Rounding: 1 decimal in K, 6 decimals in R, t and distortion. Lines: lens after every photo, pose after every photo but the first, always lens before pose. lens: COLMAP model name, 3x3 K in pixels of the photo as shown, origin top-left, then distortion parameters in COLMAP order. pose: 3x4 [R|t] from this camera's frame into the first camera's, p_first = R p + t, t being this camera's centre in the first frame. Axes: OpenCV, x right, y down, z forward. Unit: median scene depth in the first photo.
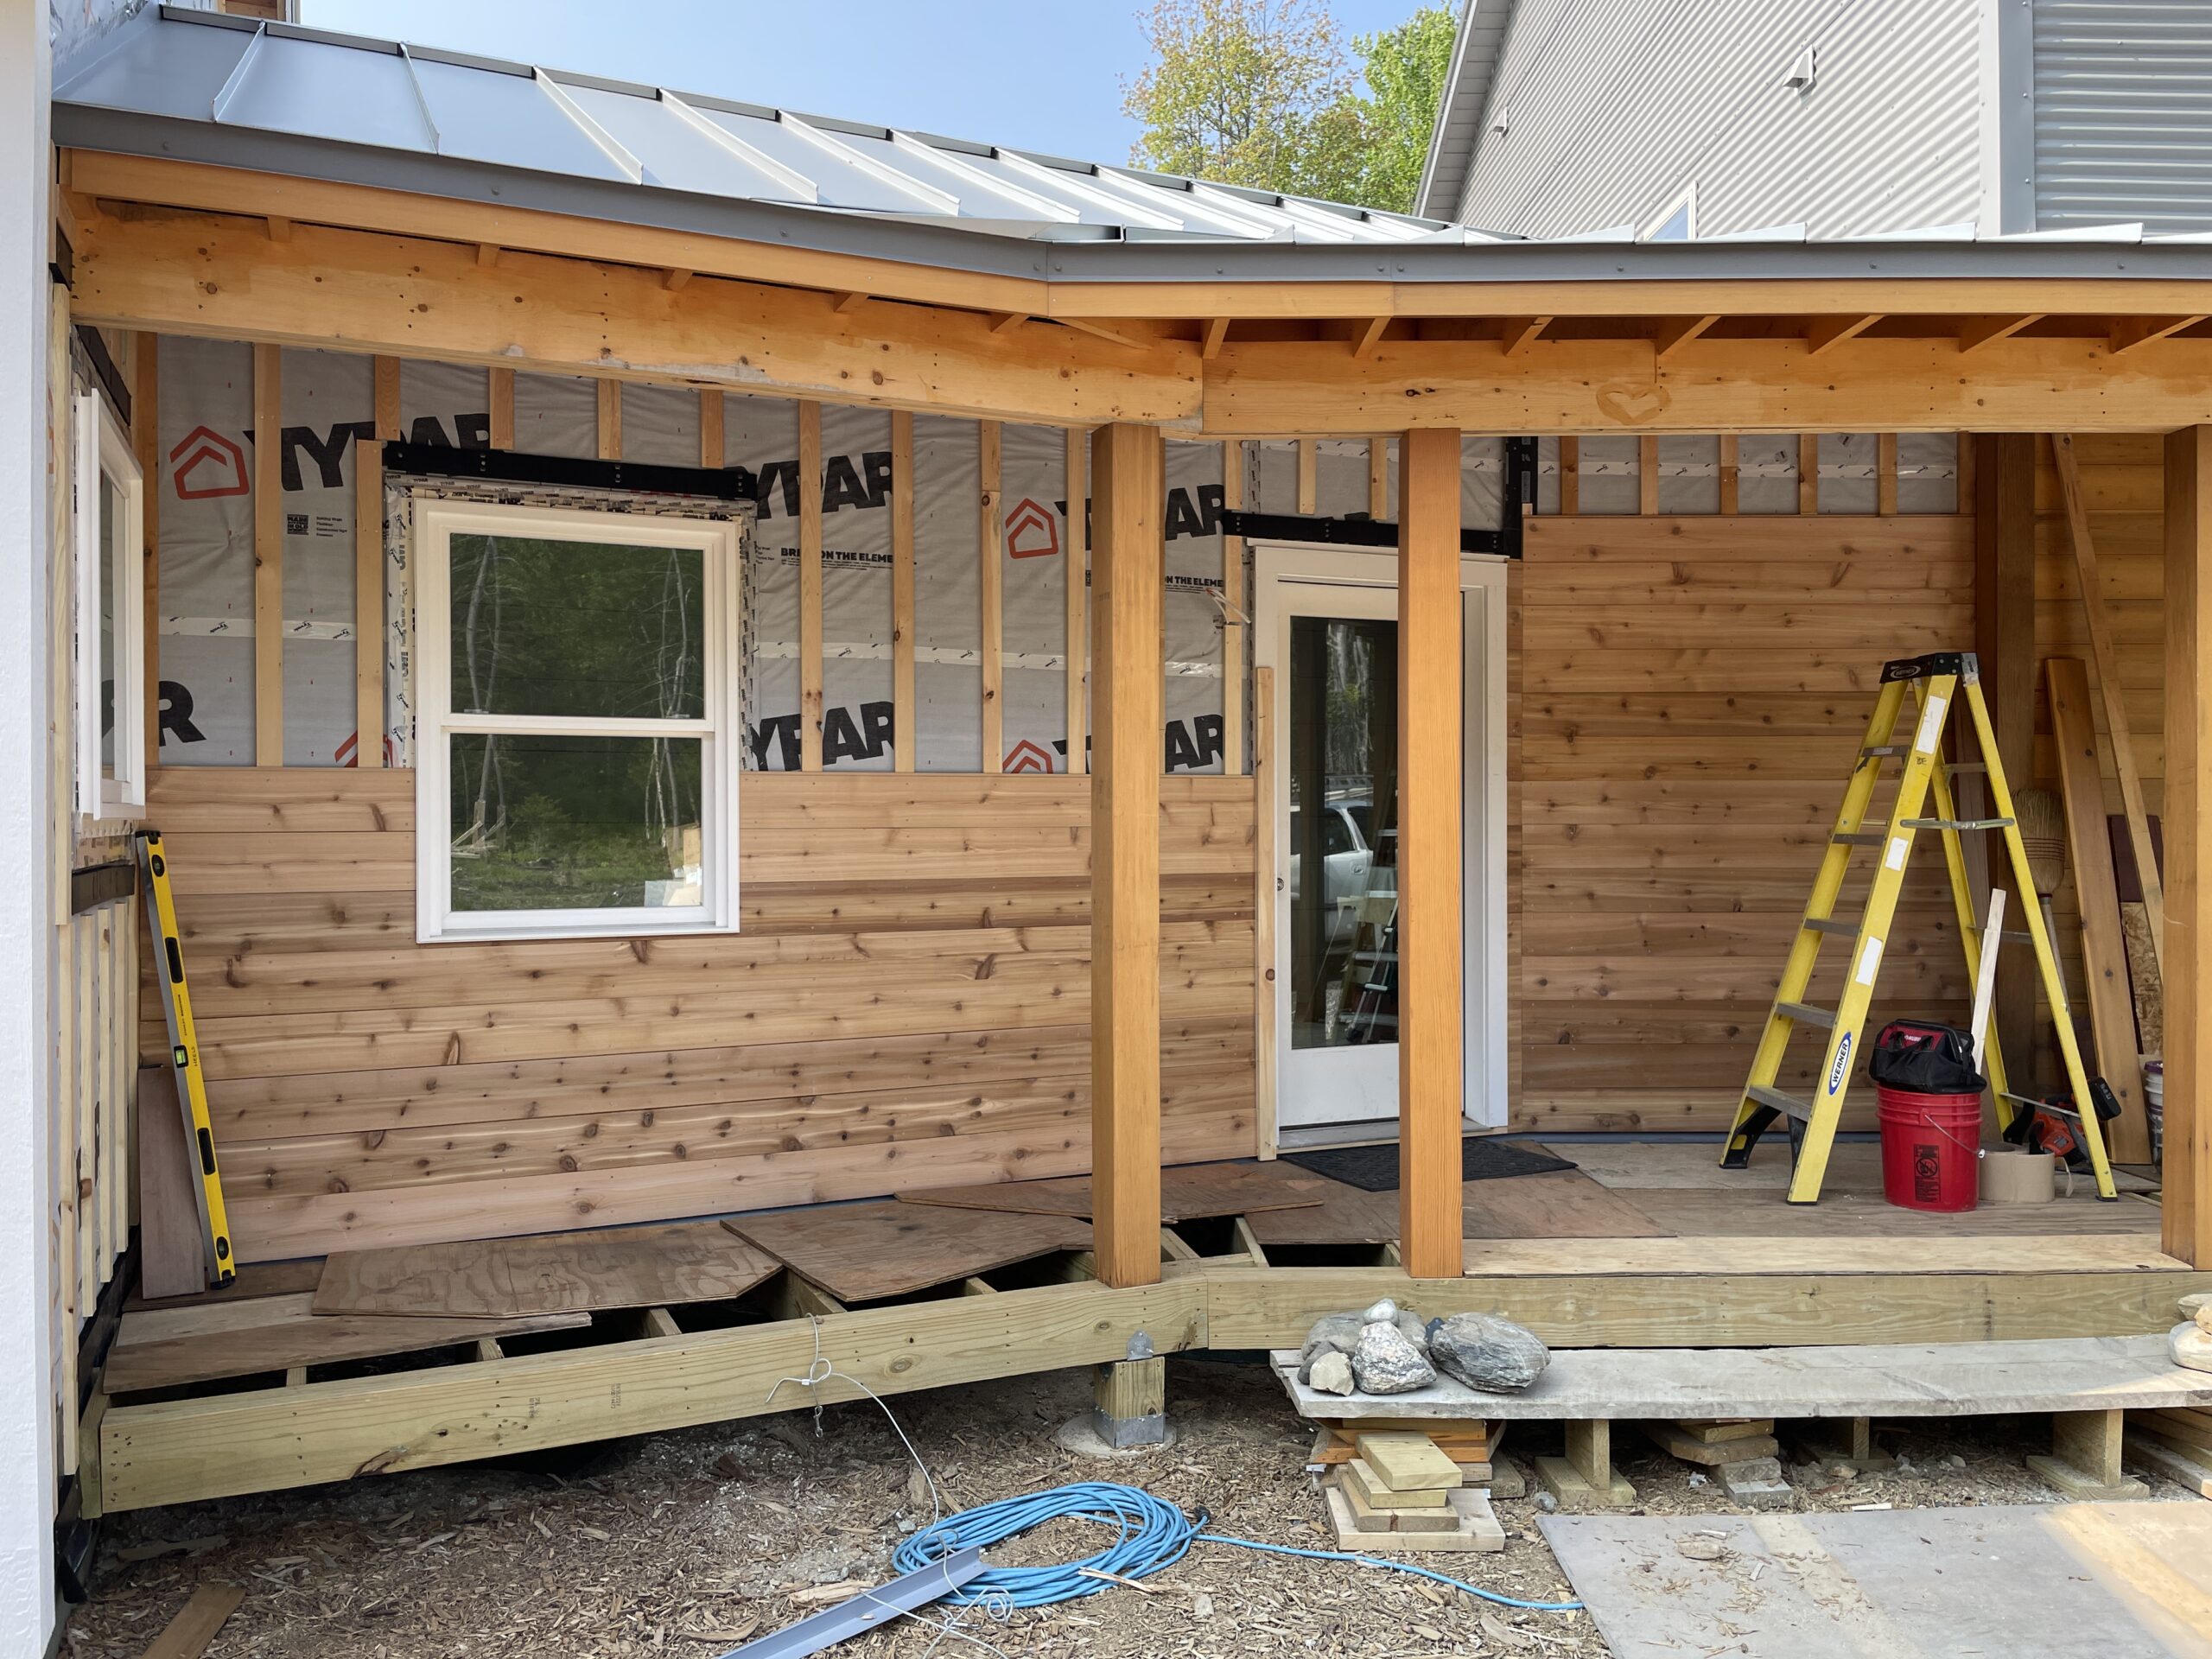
lens RADIAL K [[1687.8, 0, 1098.7], [0, 1687.8, 813.8], [0, 0, 1]] dist [0.081065, -0.106451]
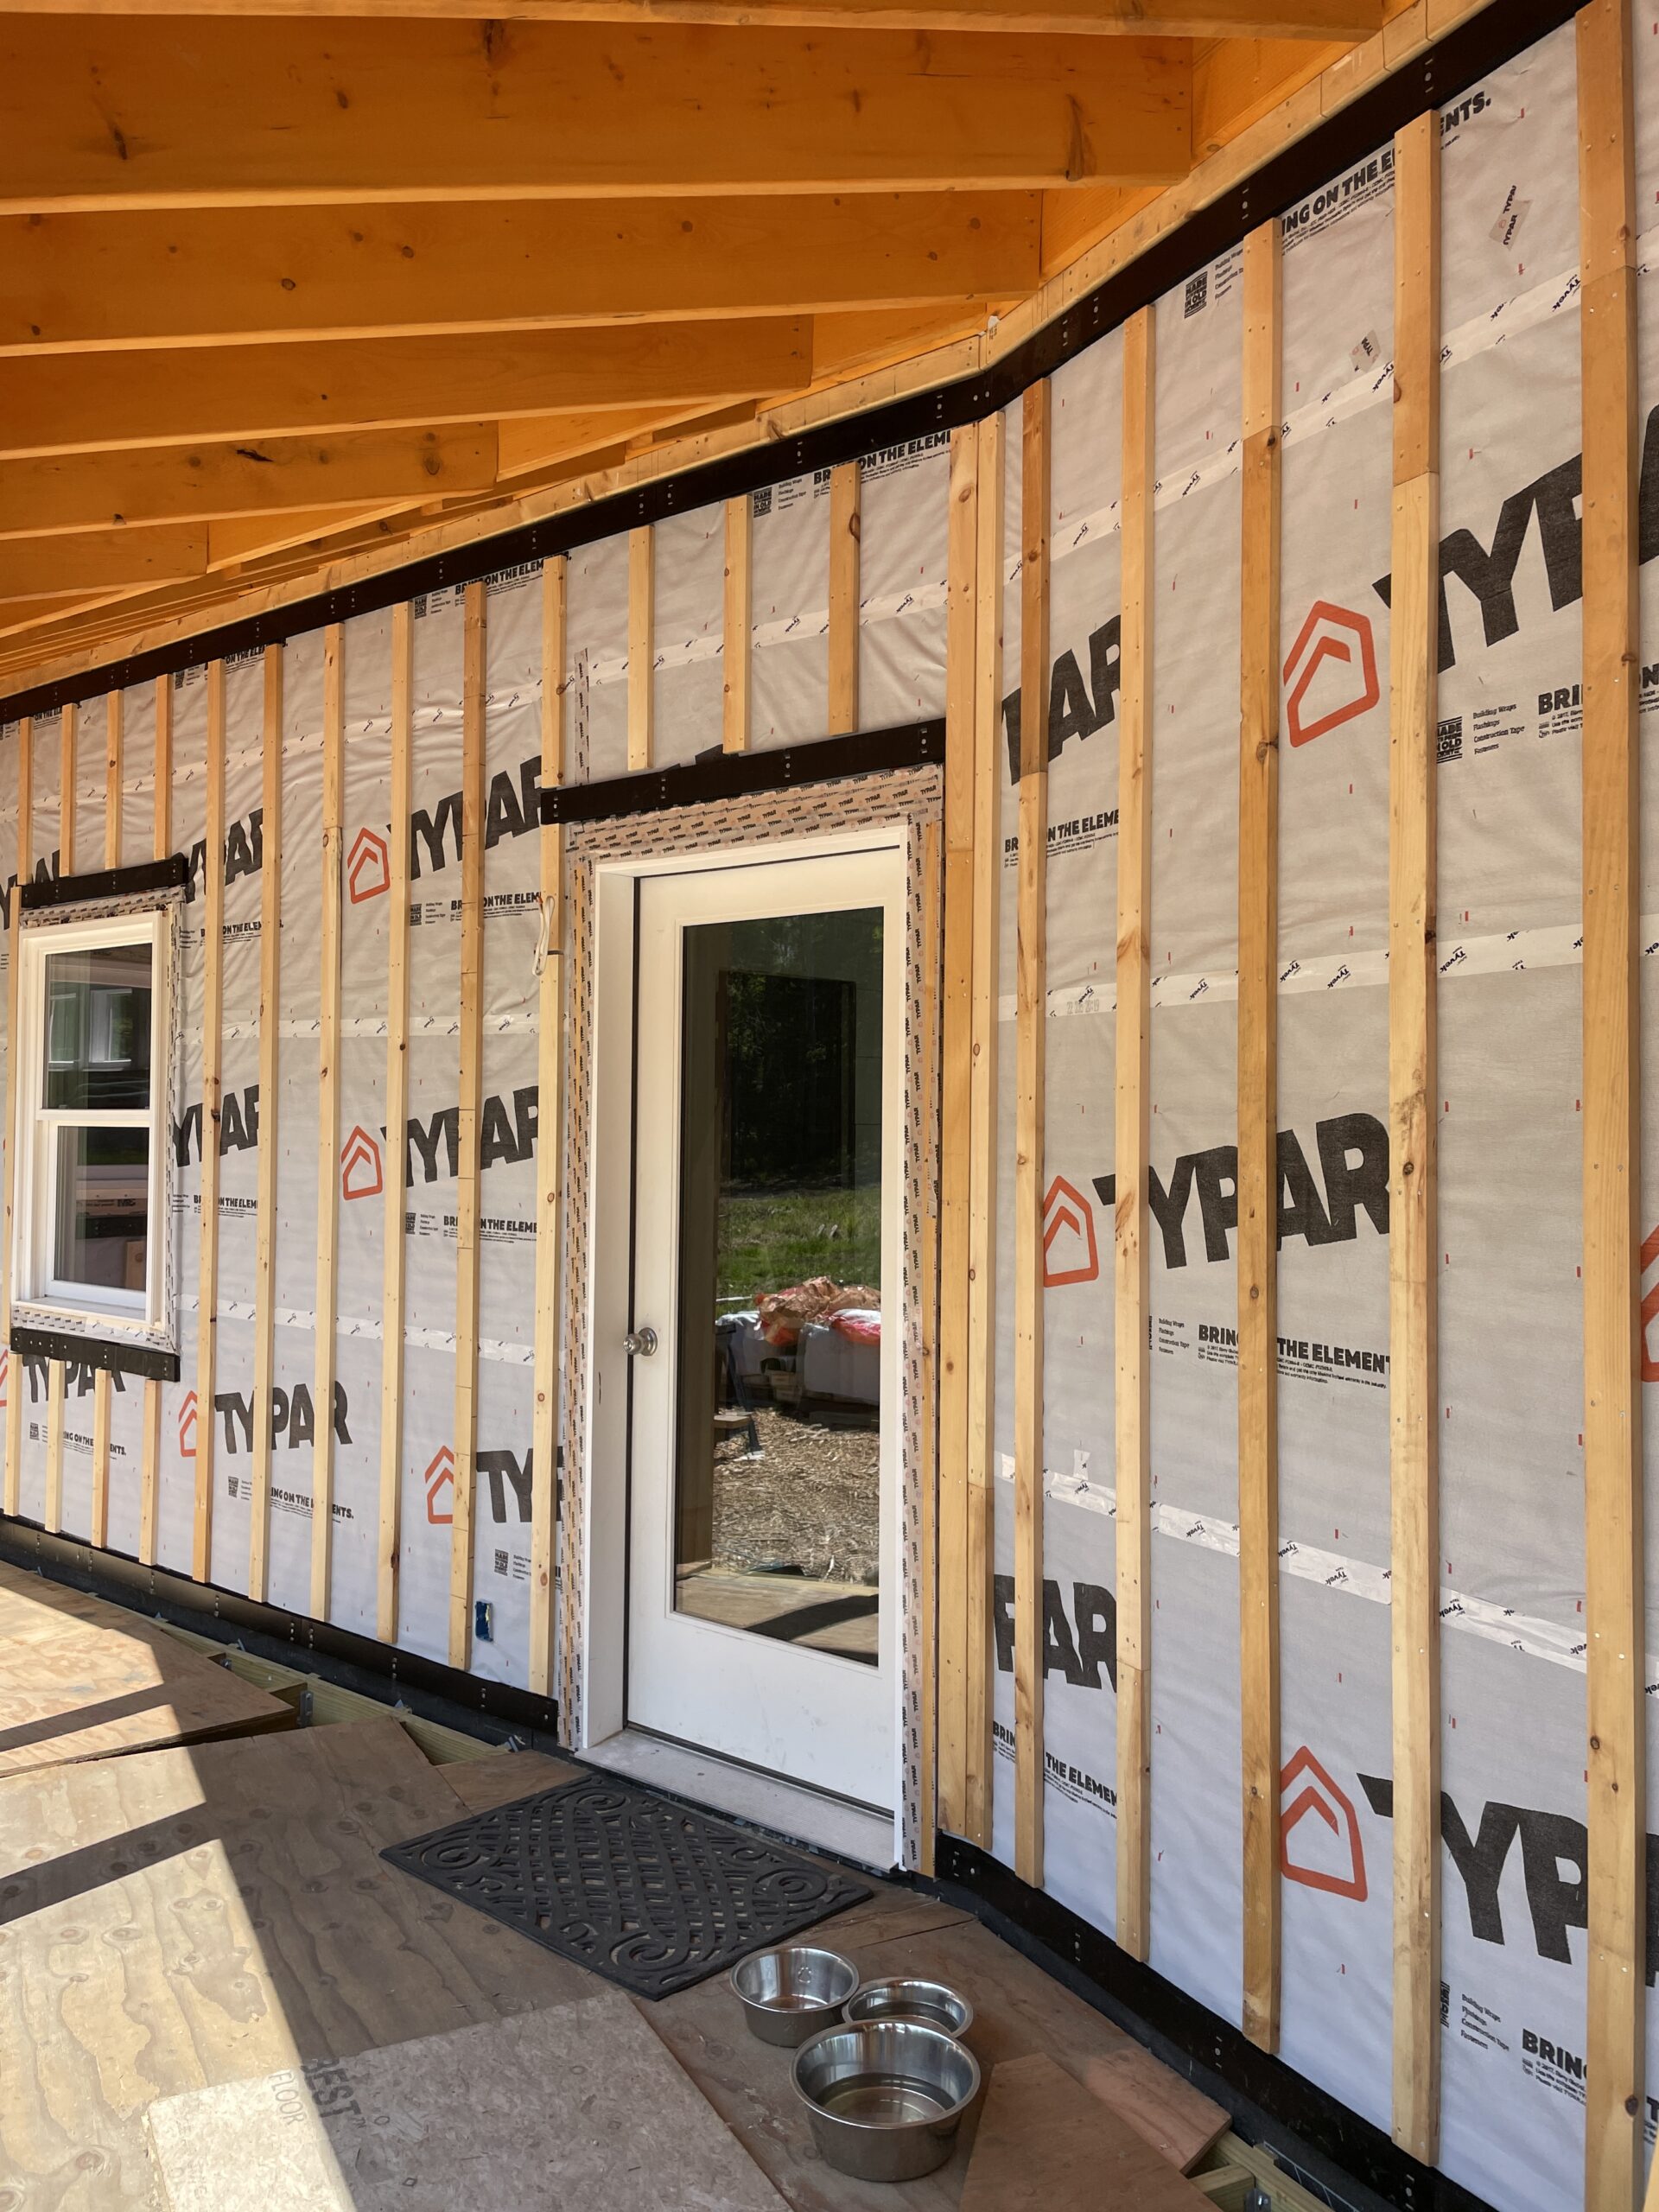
lens RADIAL K [[1687.8, 0, 825.9], [0, 1687.8, 1088.6], [0, 0, 1]] dist [0.081065, -0.106451]
pose [[0.427860, -0.012493, -0.903759, 0.689836], [-0.010171, 0.999775, -0.018635, -0.042952], [0.903788, 0.017165, 0.427636, 0.750442]]
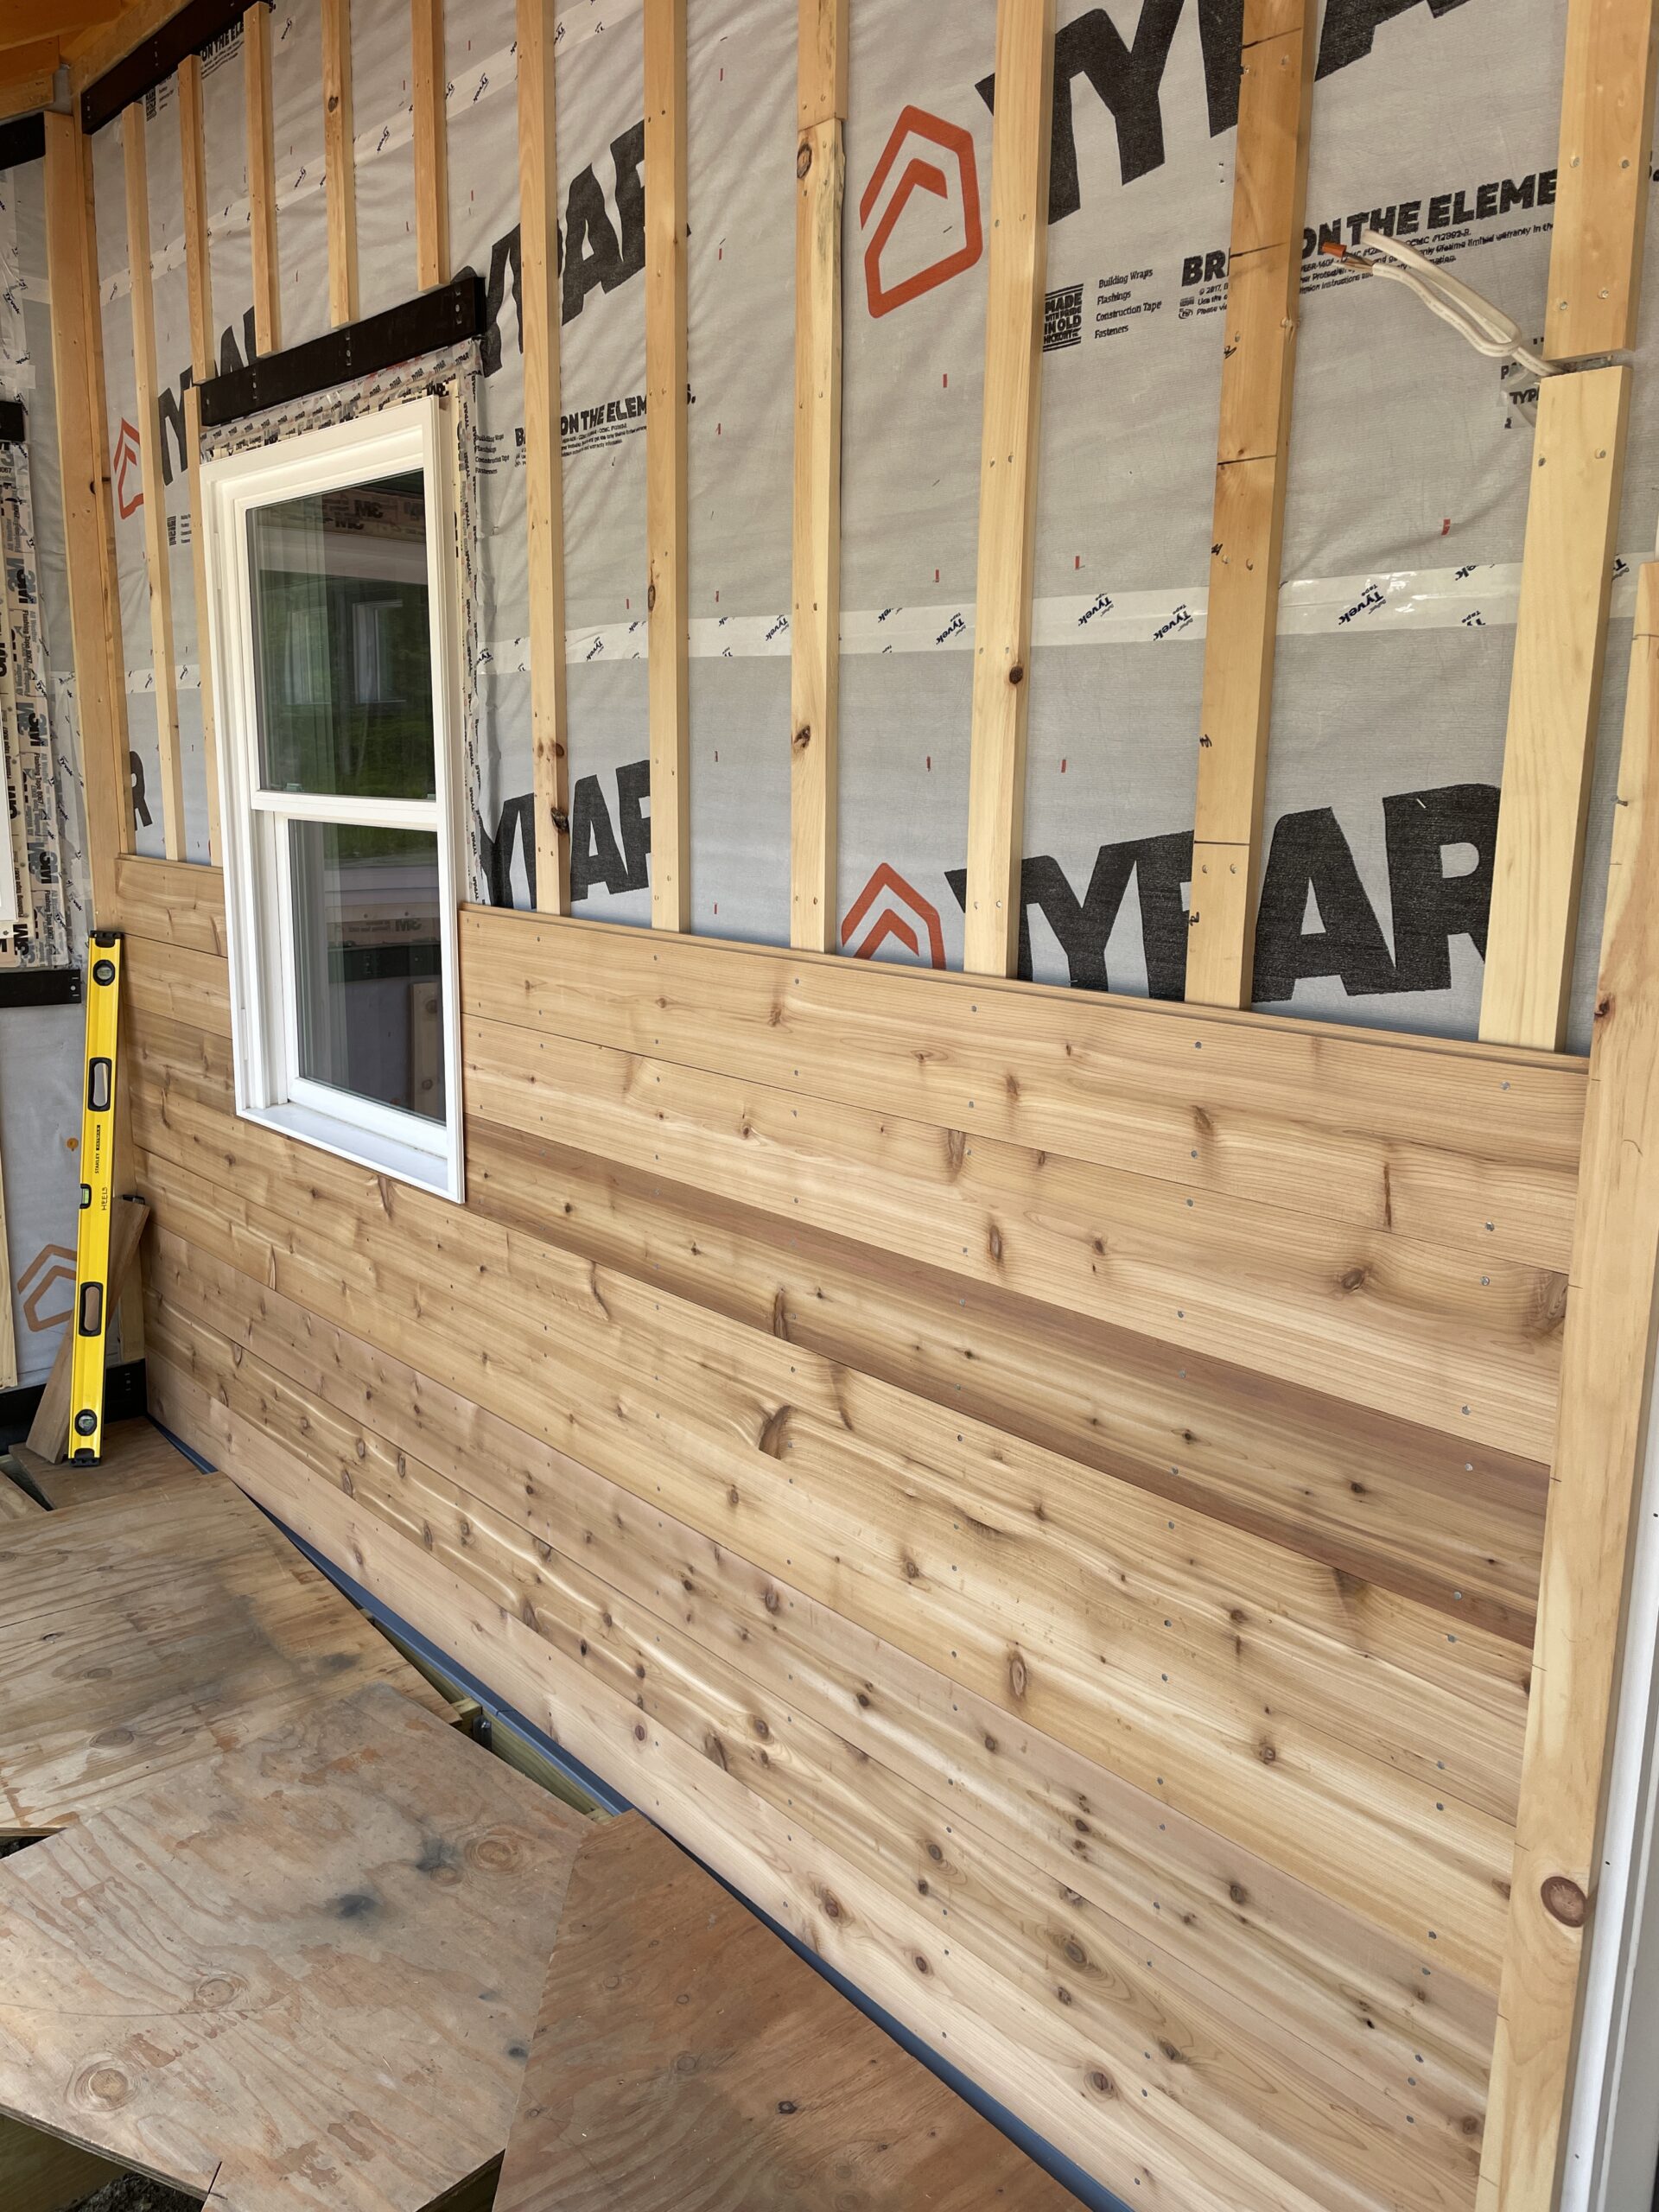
lens RADIAL K [[1687.8, 0, 816.5], [0, 1687.8, 1083.7], [0, 0, 1]] dist [0.081065, -0.106451]
pose [[0.278566, 0.184853, -0.942460, 0.258620], [-0.012352, 0.981911, 0.188940, -0.057311], [0.960338, -0.040991, 0.275810, 0.778187]]
